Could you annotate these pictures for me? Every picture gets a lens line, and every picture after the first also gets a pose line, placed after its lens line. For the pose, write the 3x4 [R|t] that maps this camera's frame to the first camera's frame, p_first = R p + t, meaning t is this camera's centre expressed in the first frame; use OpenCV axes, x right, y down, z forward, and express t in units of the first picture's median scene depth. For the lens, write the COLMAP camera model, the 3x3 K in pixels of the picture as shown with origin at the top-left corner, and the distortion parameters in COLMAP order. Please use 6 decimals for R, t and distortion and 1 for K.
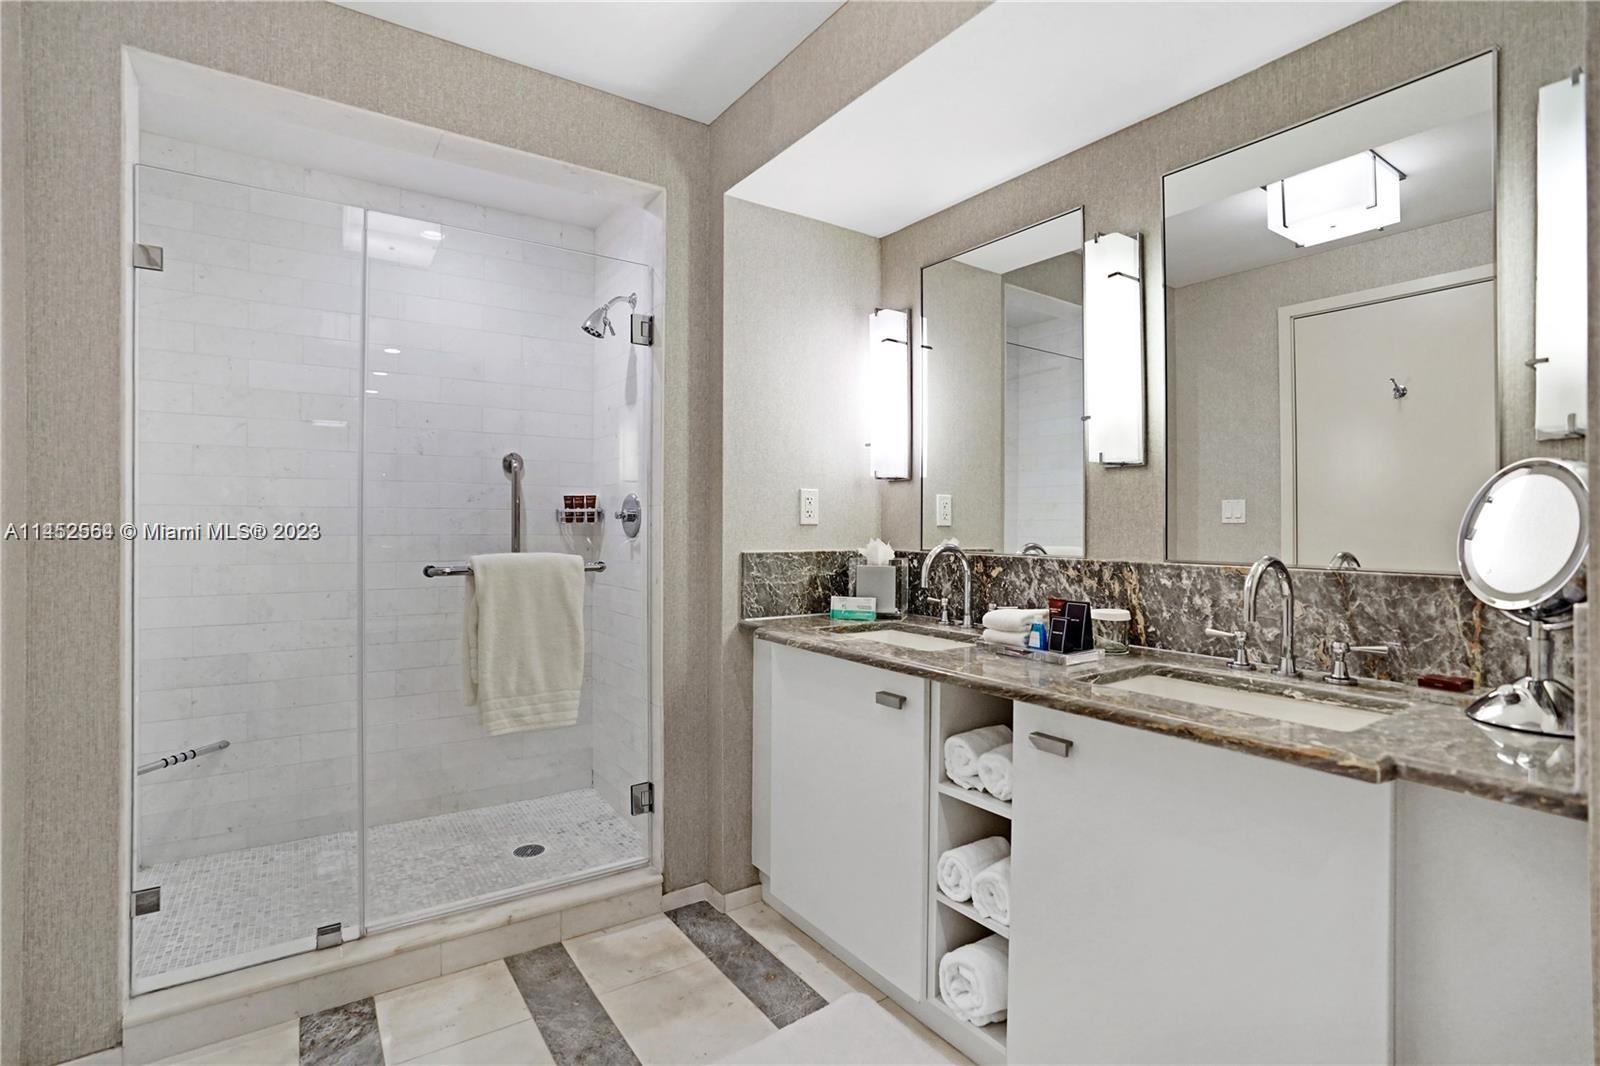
lens RADIAL K [[759.4, 0, 792.6], [0, 759.4, 529.9], [0, 0, 1]] dist [-0.060098, 0.018034]
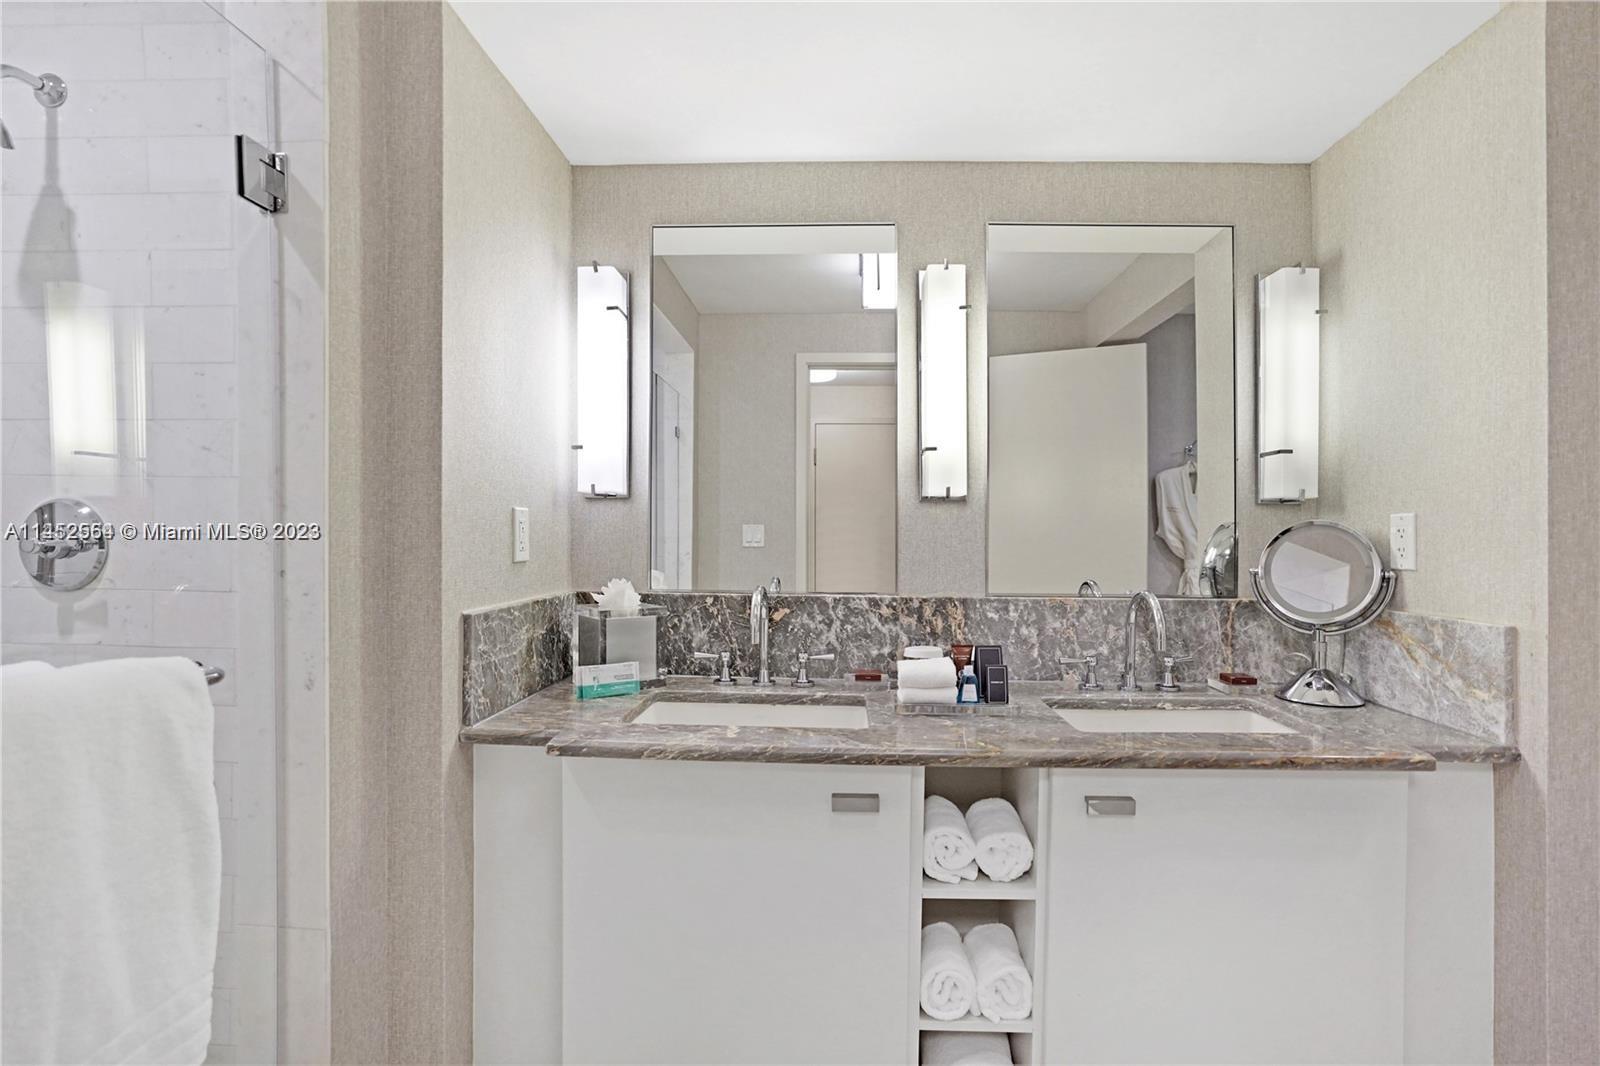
lens RADIAL K [[759.4, 0, 802.2], [0, 759.4, 531.0], [0, 0, 1]] dist [-0.060098, 0.018034]
pose [[0.601216, 0.002560, 0.799083, -0.437878], [0.000622, 0.999993, -0.003672, -0.038468], [-0.799087, 0.002705, 0.601210, 0.511544]]
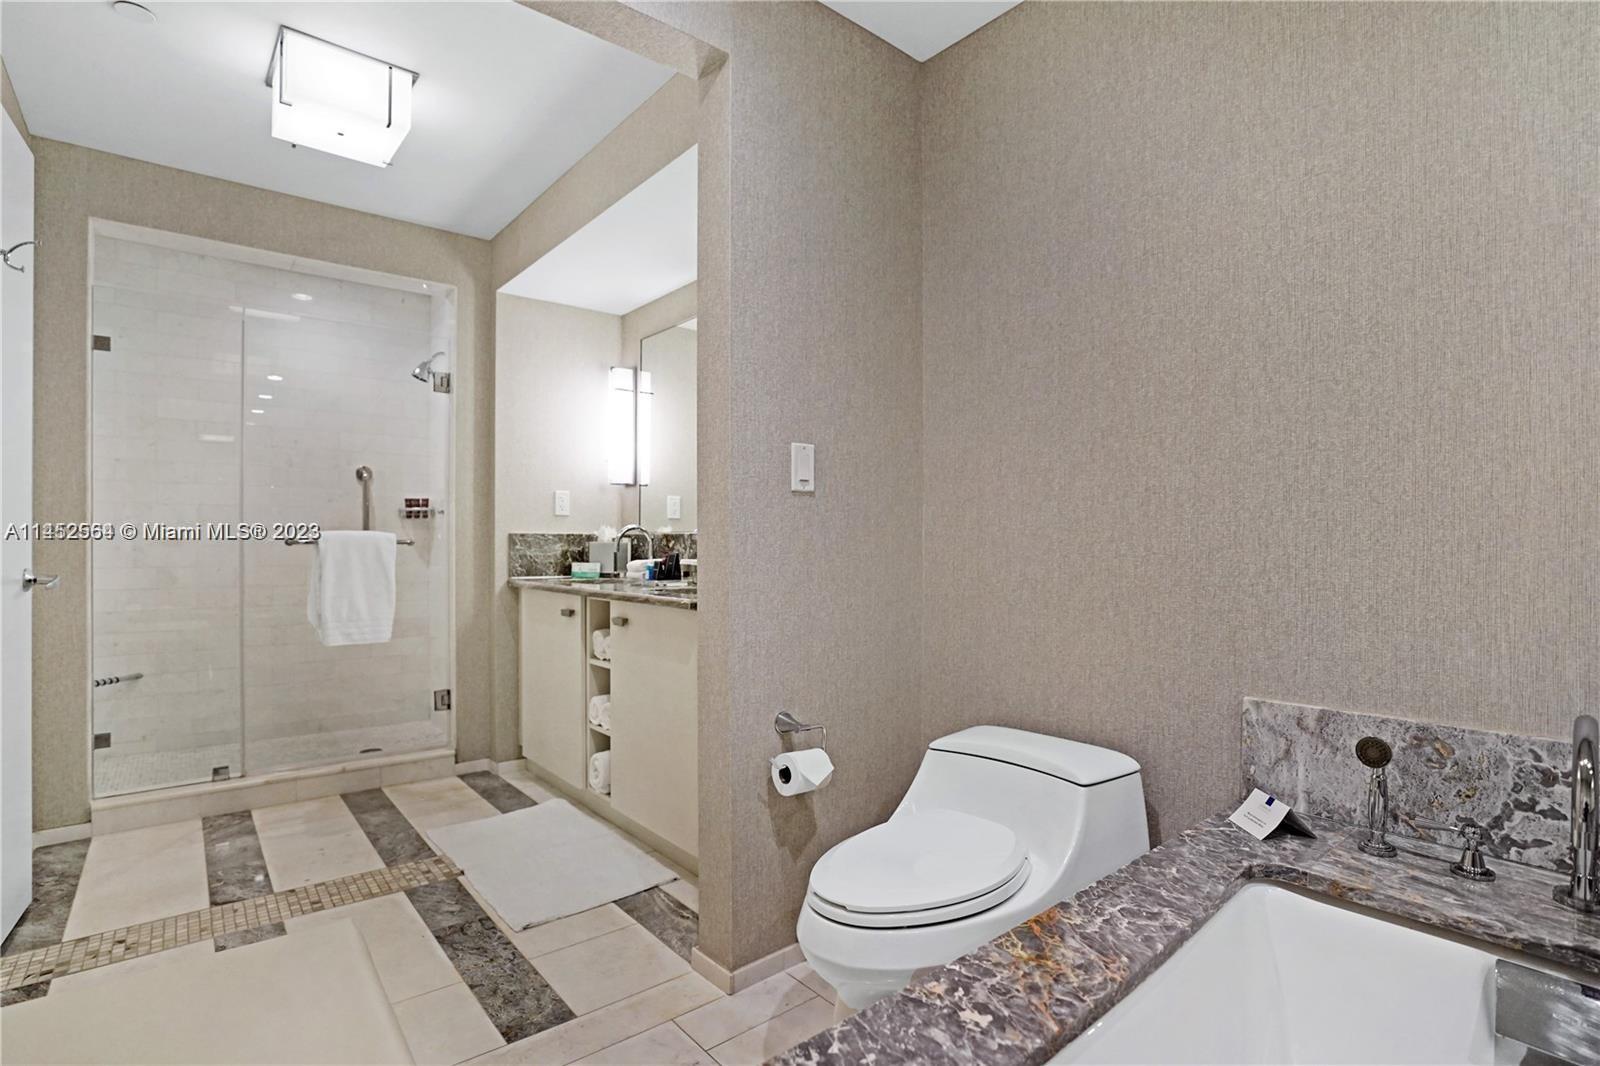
lens RADIAL K [[759.4, 0, 772.5], [0, 759.4, 547.4], [0, 0, 1]] dist [-0.060098, 0.018034]
pose [[0.995732, -0.002640, 0.092254, 0.364458], [0.002242, 0.999988, 0.004419, 0.061566], [-0.092265, -0.004194, 0.995726, -0.613237]]
